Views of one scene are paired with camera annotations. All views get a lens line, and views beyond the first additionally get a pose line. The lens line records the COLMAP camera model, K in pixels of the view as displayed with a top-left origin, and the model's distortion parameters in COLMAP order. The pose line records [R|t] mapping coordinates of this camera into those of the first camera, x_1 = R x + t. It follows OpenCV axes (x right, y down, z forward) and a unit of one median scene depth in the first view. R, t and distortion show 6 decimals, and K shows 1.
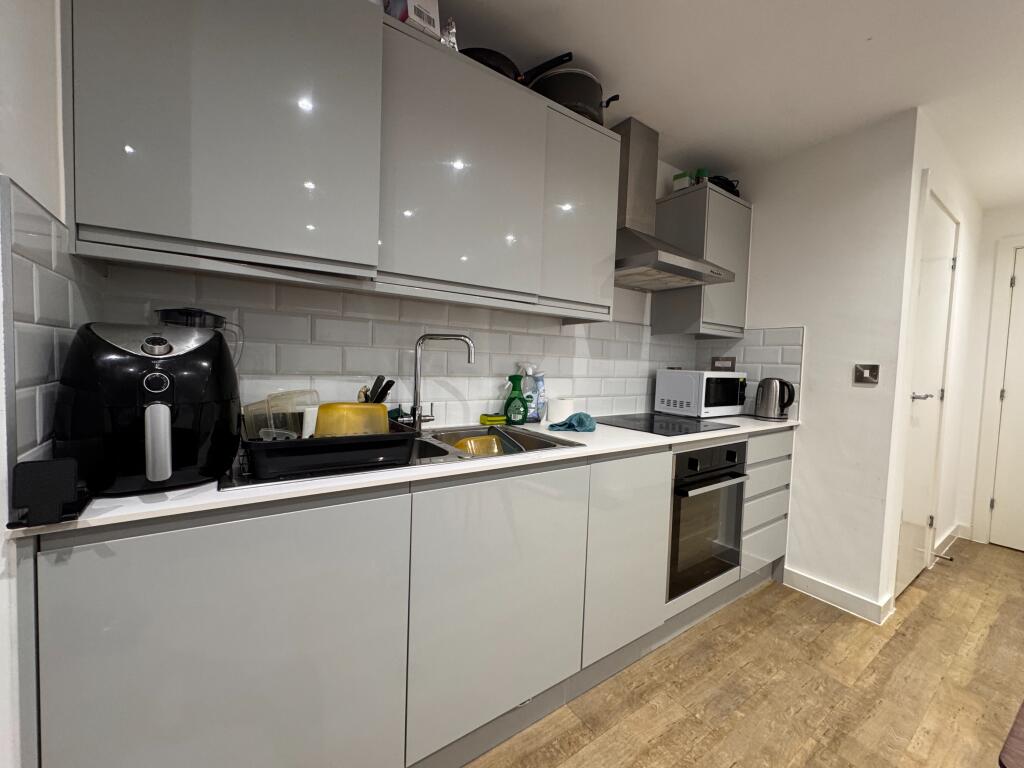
lens RADIAL K [[408.8, 0, 509.0], [0, 408.8, 381.5], [0, 0, 1]] dist [-0.003966, 0.001284]
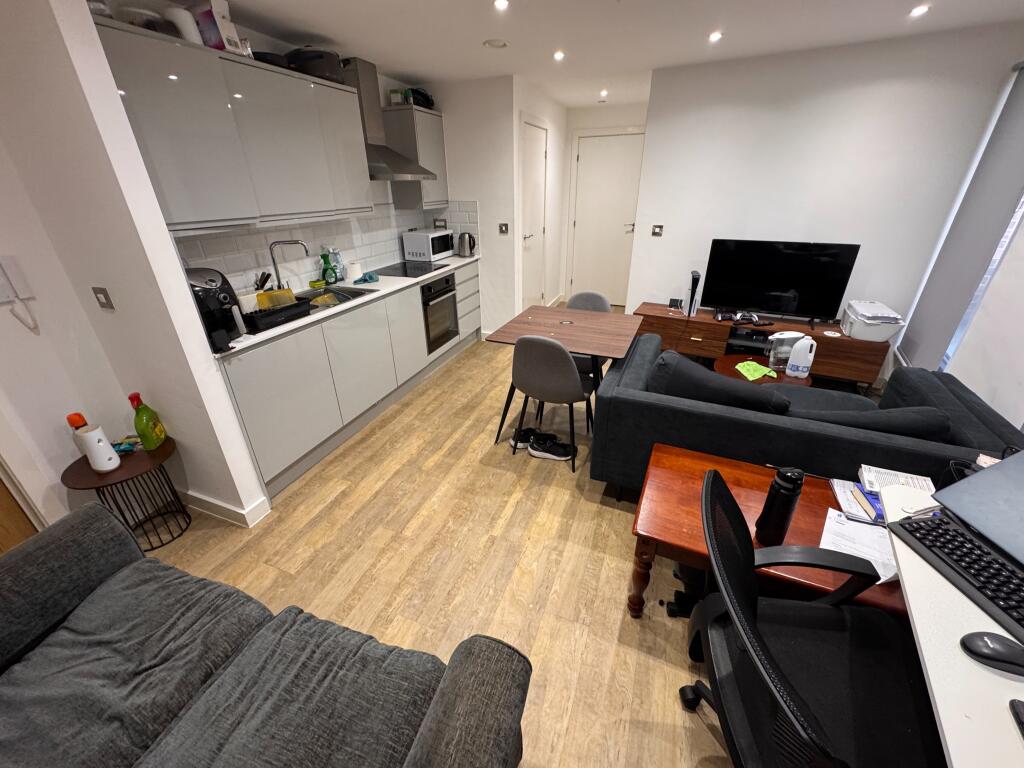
lens RADIAL K [[408.8, 0, 507.7], [0, 408.8, 385.0], [0, 0, 1]] dist [-0.003966, 0.001284]
pose [[0.826765, -0.289788, 0.482165, -0.297032], [0.069687, 0.903266, 0.423385, -0.172616], [-0.558215, -0.316439, 0.766983, -0.793608]]
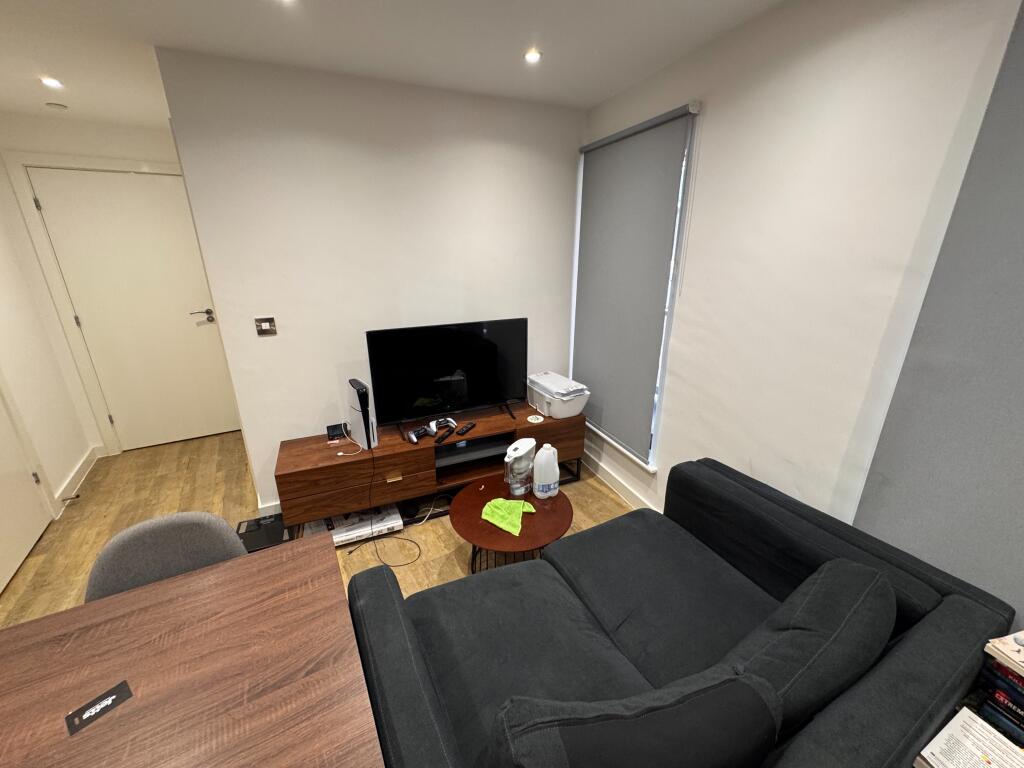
lens RADIAL K [[408.8, 0, 510.6], [0, 408.8, 382.9], [0, 0, 1]] dist [-0.003966, 0.001284]
pose [[0.046463, -0.350606, 0.935370, 0.340090], [0.052402, 0.935947, 0.348220, -0.178382], [-0.997545, 0.032836, 0.061859, -0.226561]]
